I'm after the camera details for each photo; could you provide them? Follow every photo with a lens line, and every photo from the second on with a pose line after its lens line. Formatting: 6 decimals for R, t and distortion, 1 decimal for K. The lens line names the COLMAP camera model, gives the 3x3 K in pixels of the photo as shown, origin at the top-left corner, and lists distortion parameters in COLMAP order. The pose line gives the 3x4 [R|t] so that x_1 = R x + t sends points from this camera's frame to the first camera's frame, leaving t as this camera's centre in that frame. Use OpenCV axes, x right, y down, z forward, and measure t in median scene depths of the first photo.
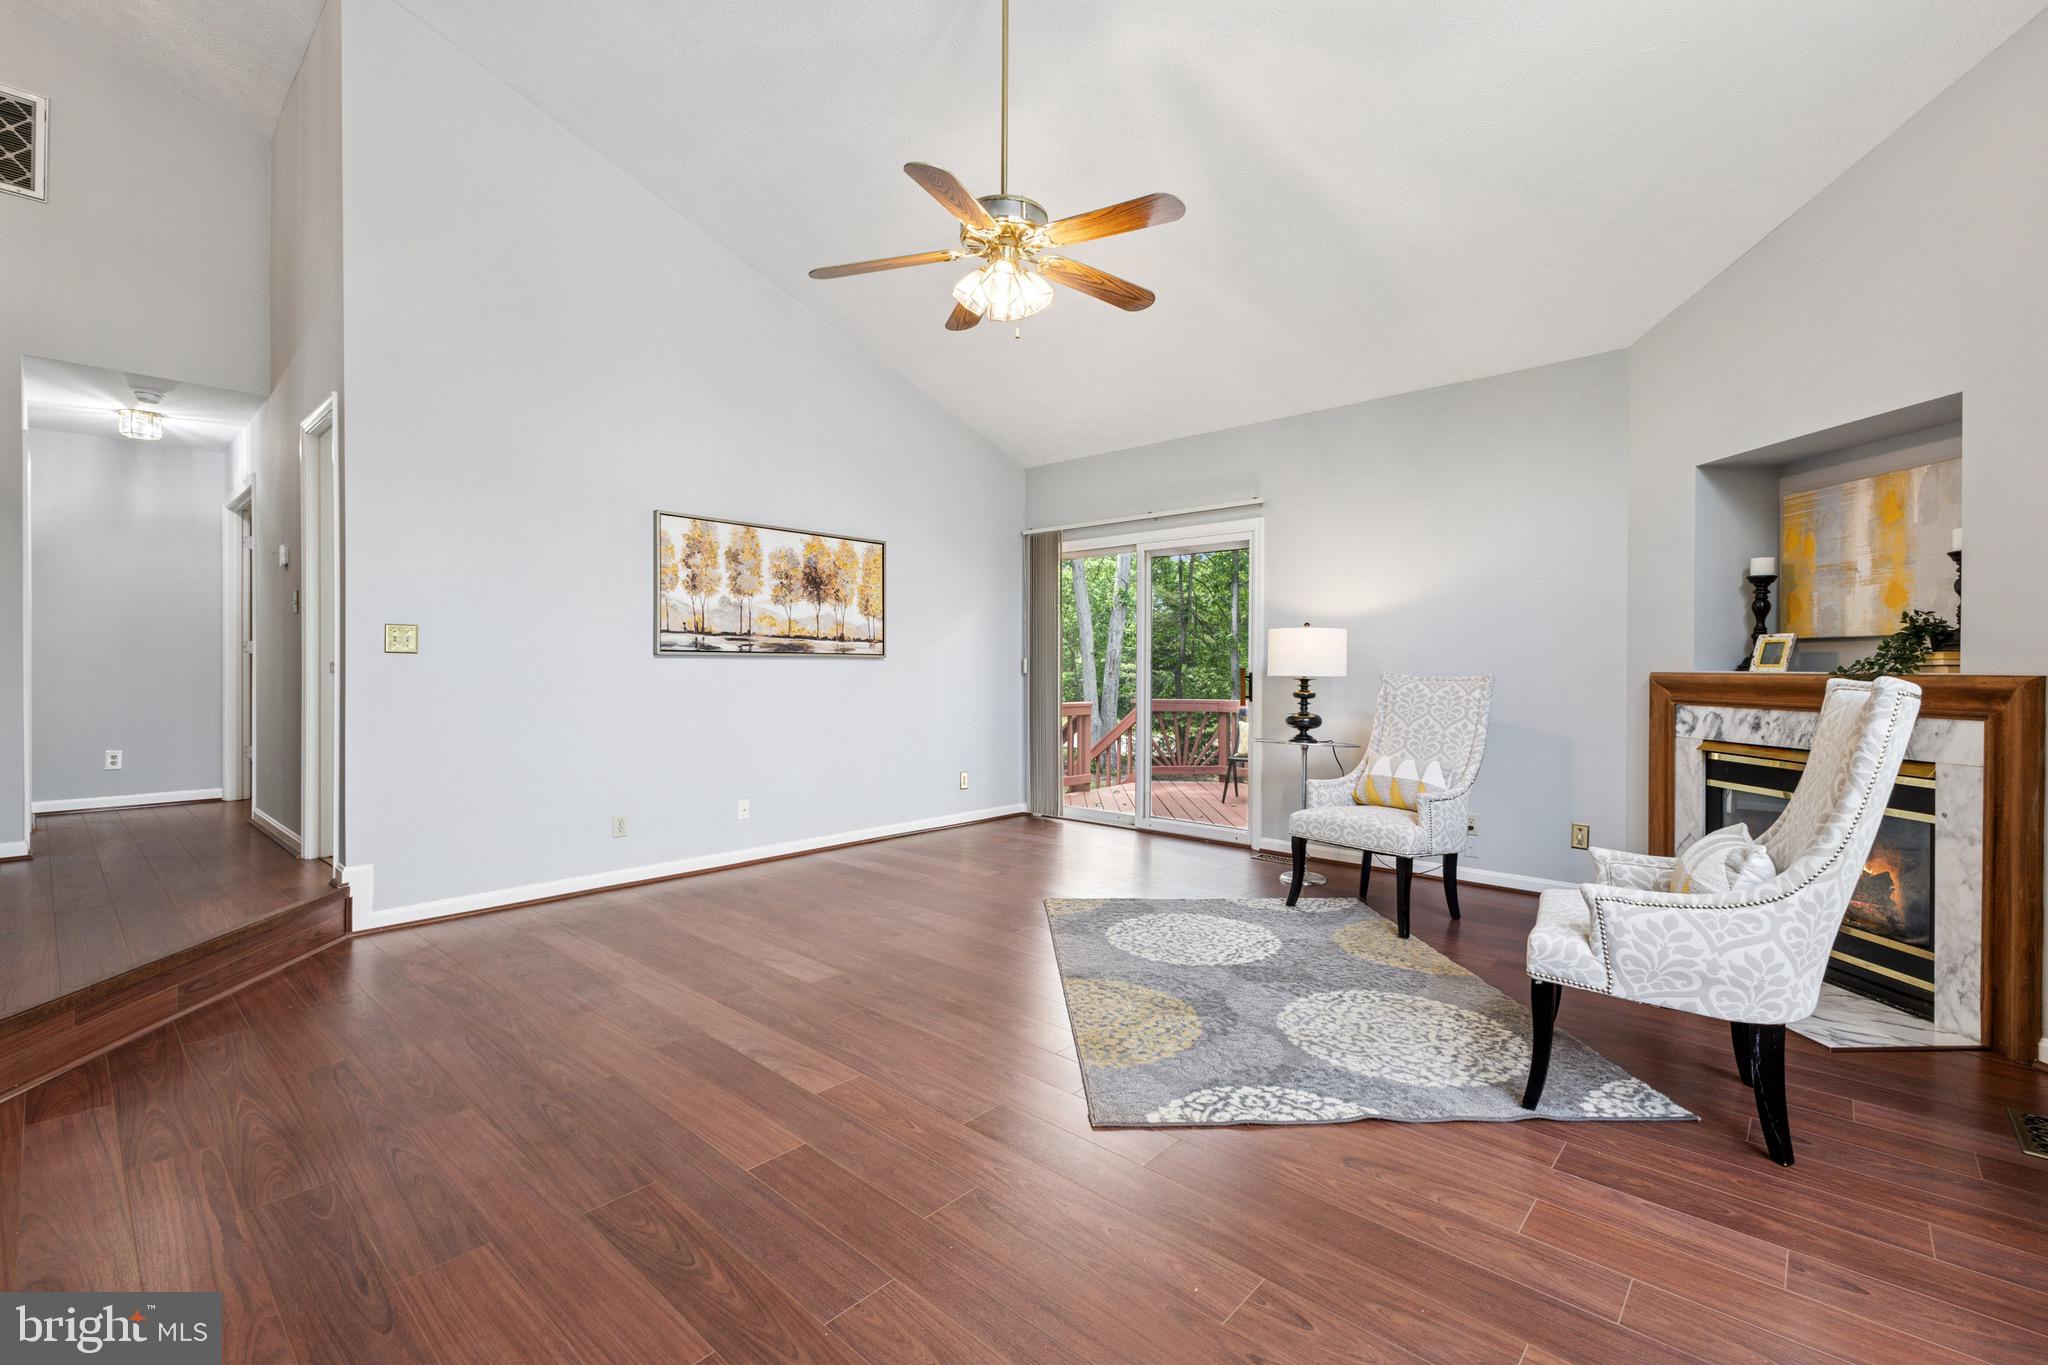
lens RADIAL K [[883.0, 0, 1024.0], [0, 883.0, 682.5], [0, 0, 1]] dist [0.002795, 0.000126]
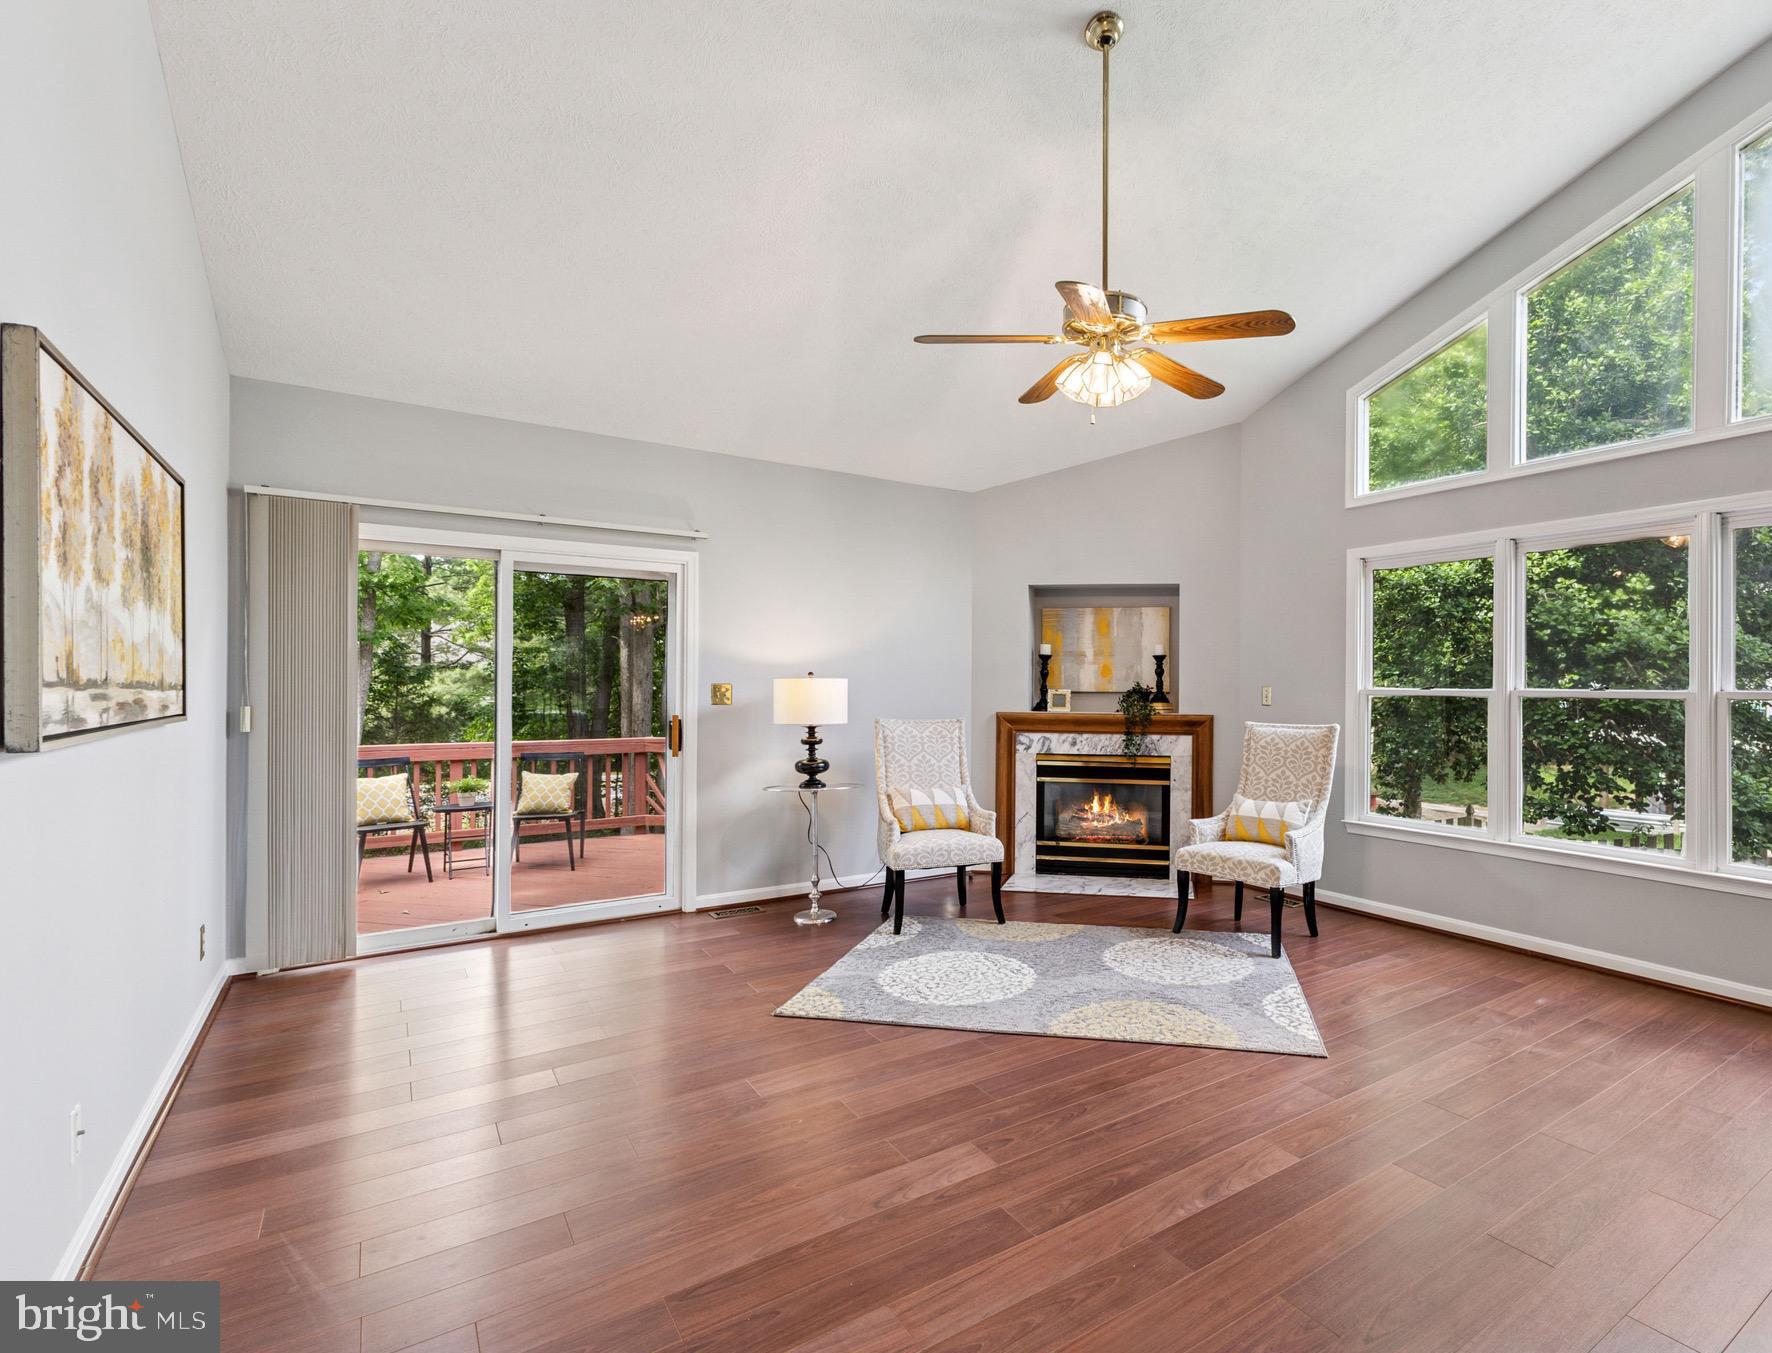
lens RADIAL K [[1008.1, 0, 886.0], [0, 1008.1, 676.5], [0, 0, 1]] dist [0.026622, 0.000199]
pose [[0.191691, -0.007086, 0.981430, -1.113709], [0.010923, 0.999927, 0.005086, -0.090341], [-0.981395, 0.009745, 0.191755, 0.912611]]
